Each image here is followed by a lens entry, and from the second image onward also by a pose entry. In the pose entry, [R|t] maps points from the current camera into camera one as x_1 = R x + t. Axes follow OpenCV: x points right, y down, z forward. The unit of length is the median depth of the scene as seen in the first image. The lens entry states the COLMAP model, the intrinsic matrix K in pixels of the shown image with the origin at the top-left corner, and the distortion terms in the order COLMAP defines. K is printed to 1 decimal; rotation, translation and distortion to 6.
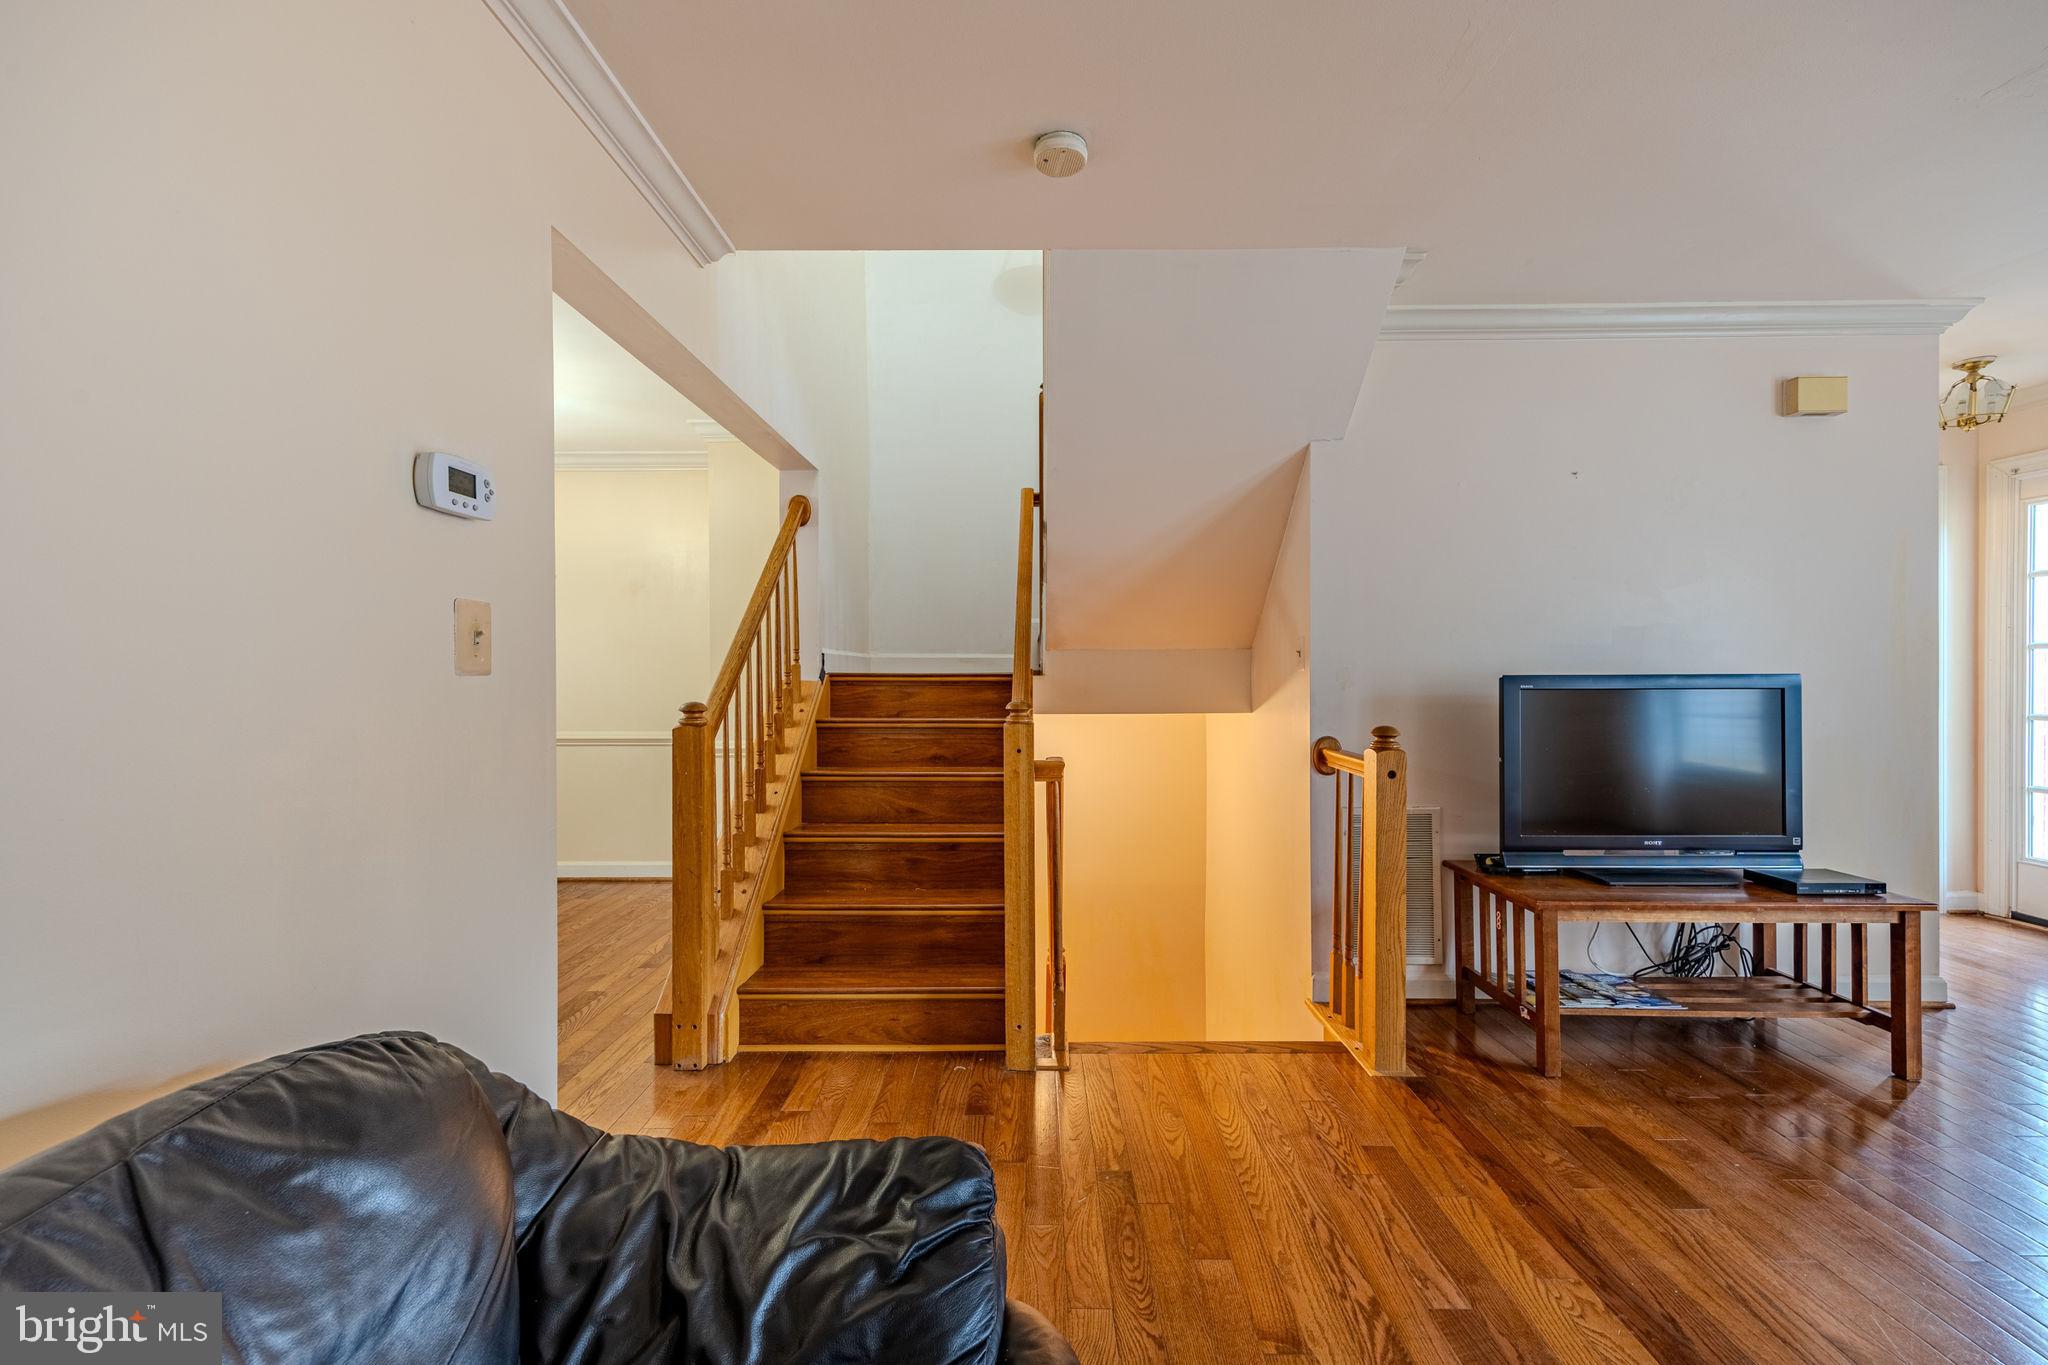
lens RADIAL K [[798.2, 0, 1026.9], [0, 798.2, 678.3], [0, 0, 1]] dist [0.004615, 0.000403]
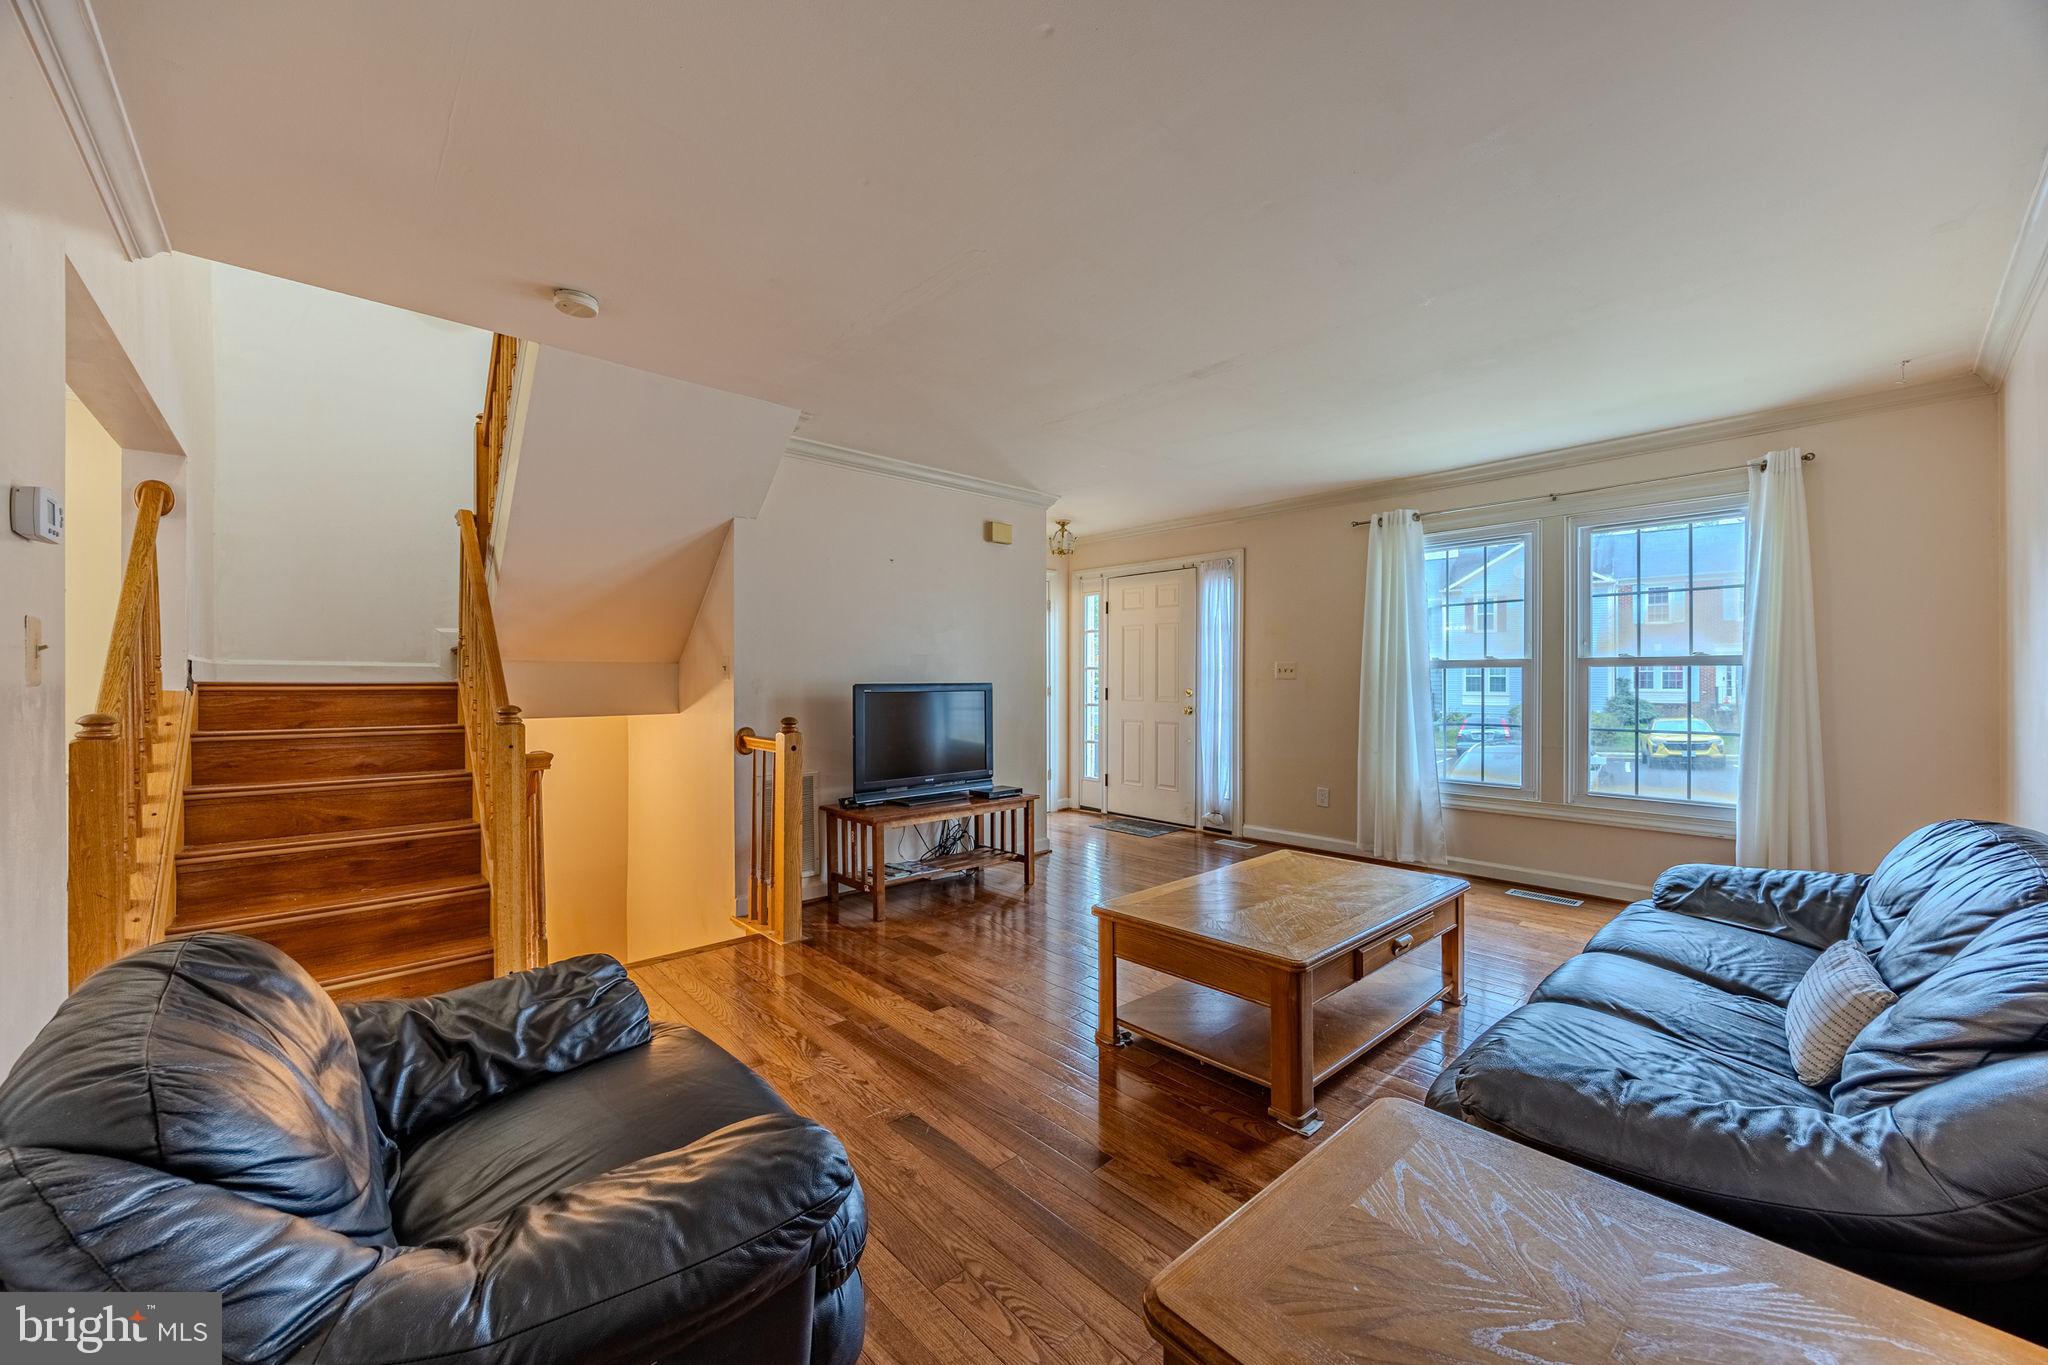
lens RADIAL K [[798.2, 0, 1020.8], [0, 798.2, 682.9], [0, 0, 1]] dist [0.004615, 0.000403]
pose [[0.725136, -0.000300, 0.688605, -0.257013], [0.002662, 0.999994, -0.002368, -0.001062], [-0.688600, 0.003551, 0.725133, -0.377312]]
